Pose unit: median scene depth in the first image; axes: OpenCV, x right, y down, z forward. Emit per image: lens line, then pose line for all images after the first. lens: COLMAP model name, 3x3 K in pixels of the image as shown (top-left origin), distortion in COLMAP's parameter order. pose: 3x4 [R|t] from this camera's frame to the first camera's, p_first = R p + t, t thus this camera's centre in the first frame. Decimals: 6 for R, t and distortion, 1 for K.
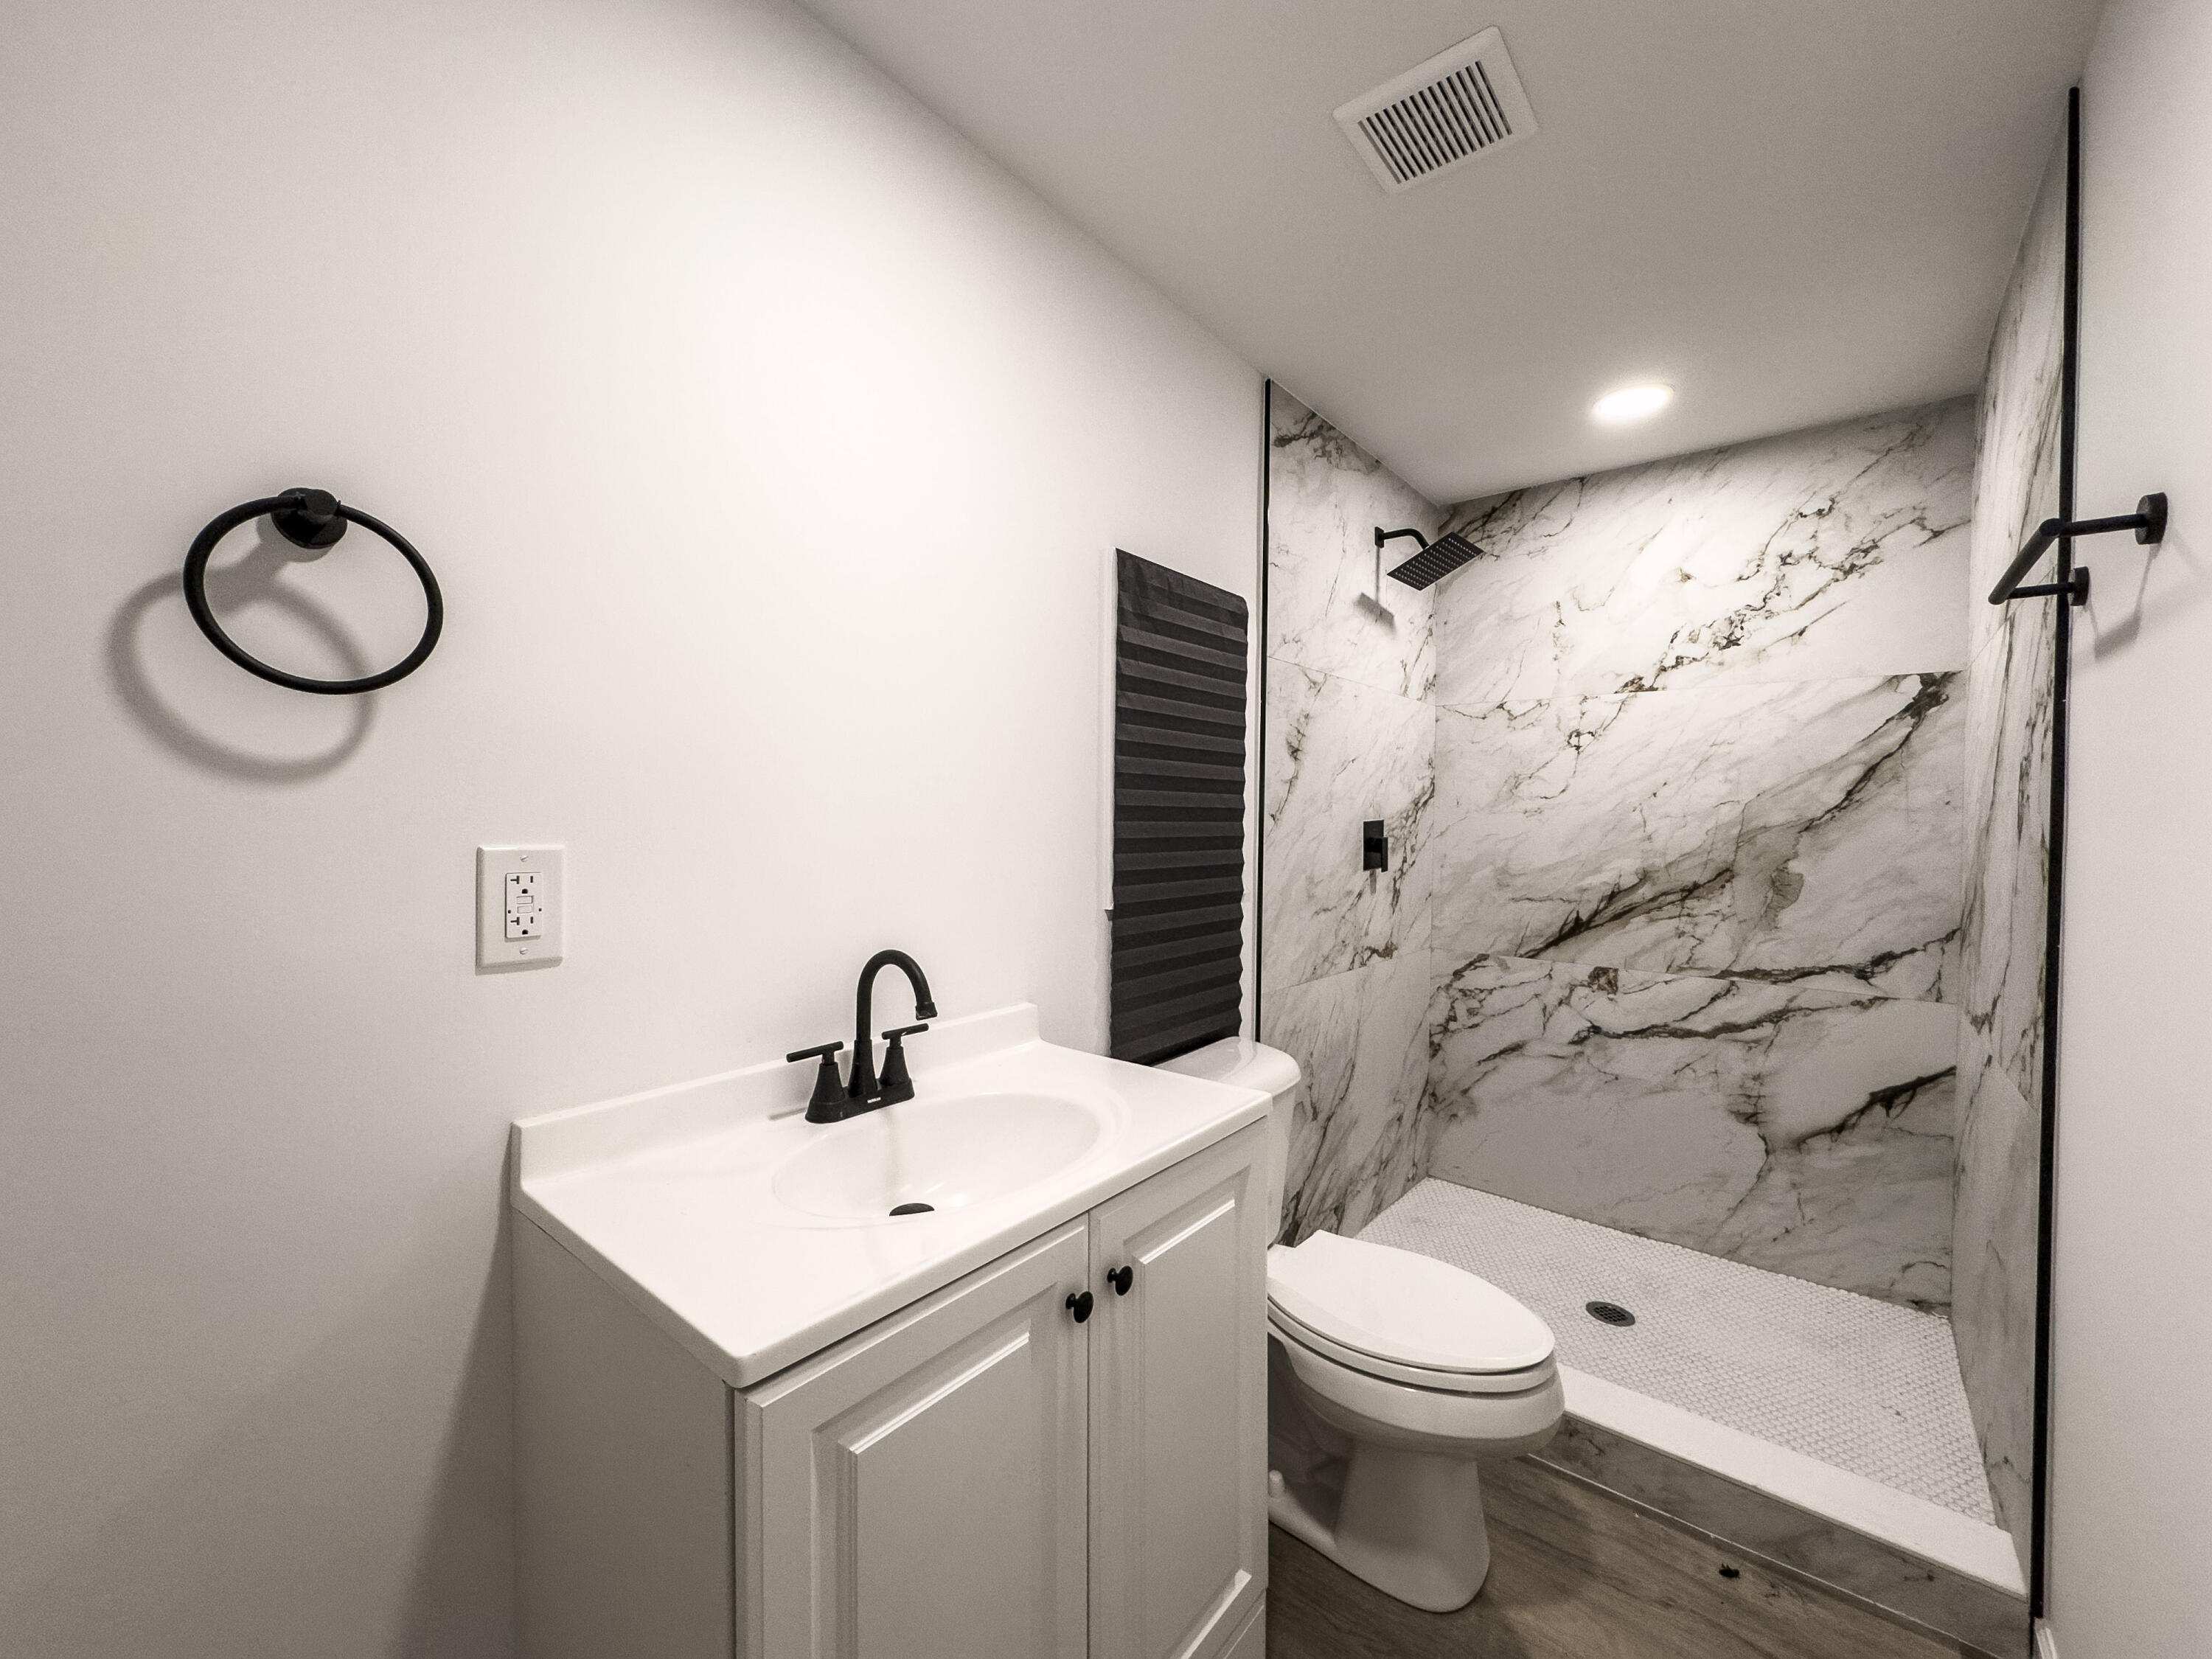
lens RADIAL K [[886.5, 0, 1106.0], [0, 886.5, 829.5], [0, 0, 1]] dist [0.000379, 0.000362]
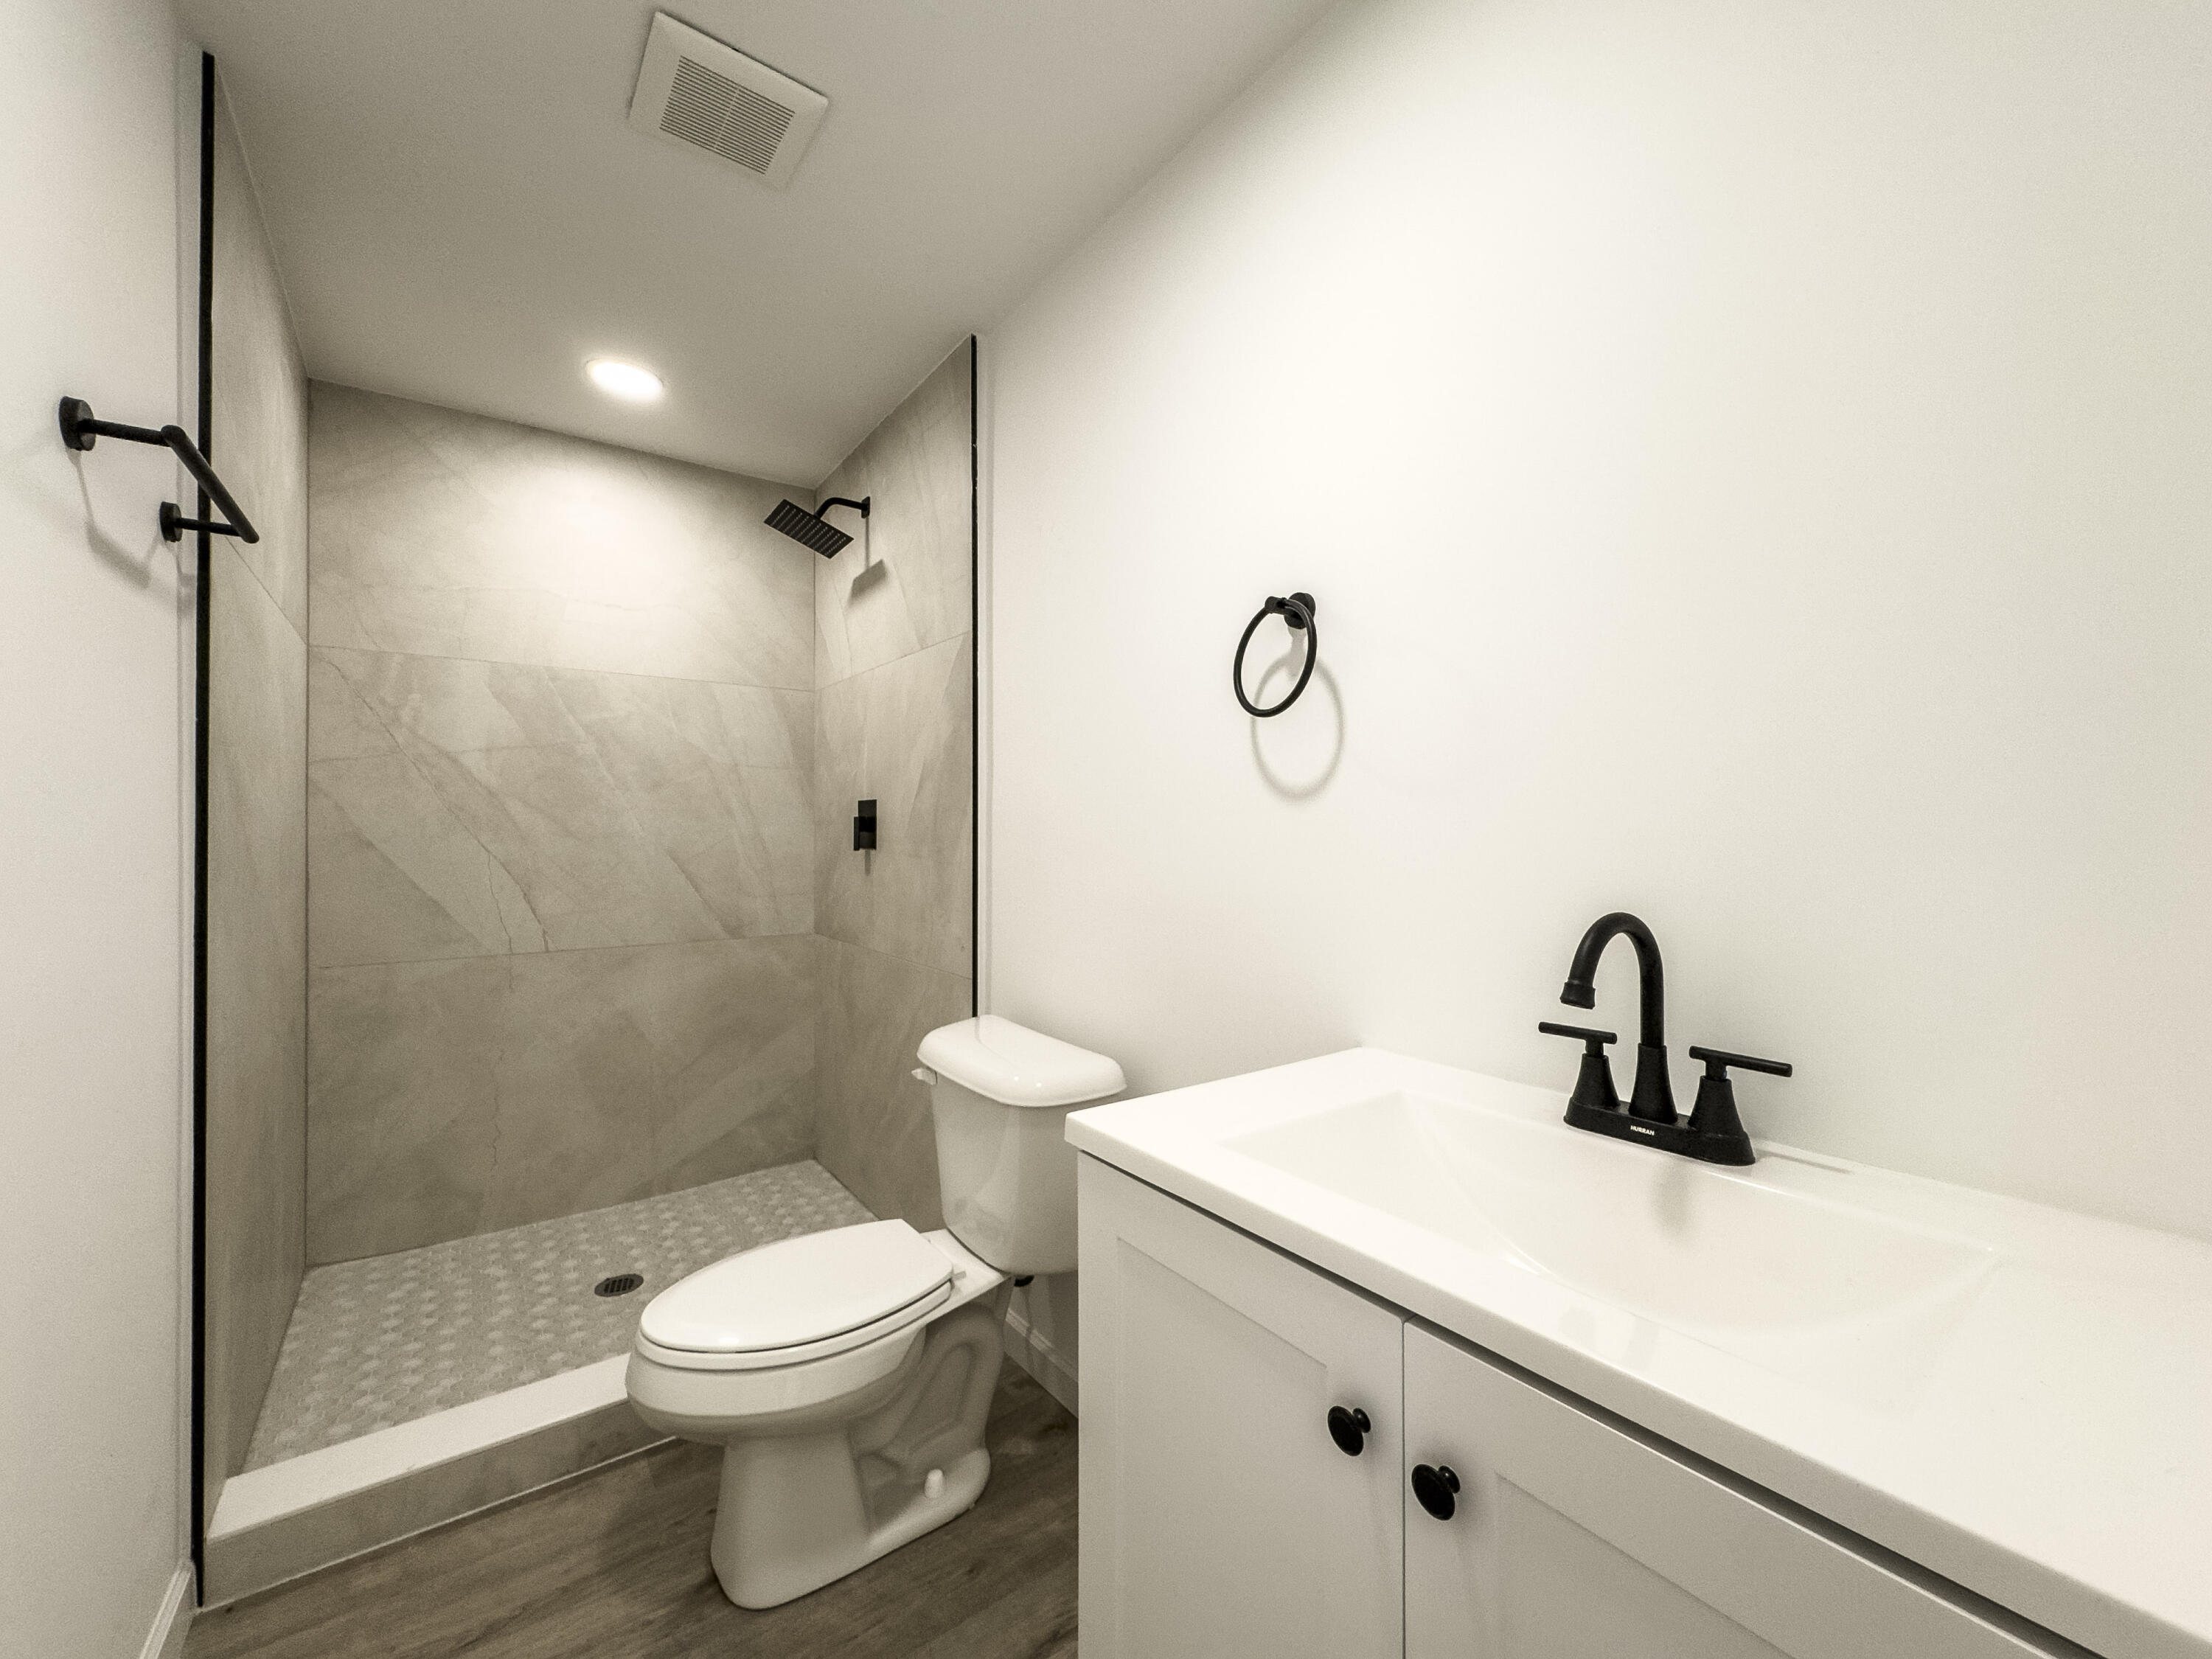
lens RADIAL K [[886.5, 0, 1106.0], [0, 886.5, 829.5], [0, 0, 1]] dist [0.000379, 0.000362]
pose [[-0.239749, -0.011511, -0.970767, 0.505330], [-0.019793, 0.999780, -0.006967, 0.087018], [0.970633, 0.017544, -0.239925, 0.772878]]
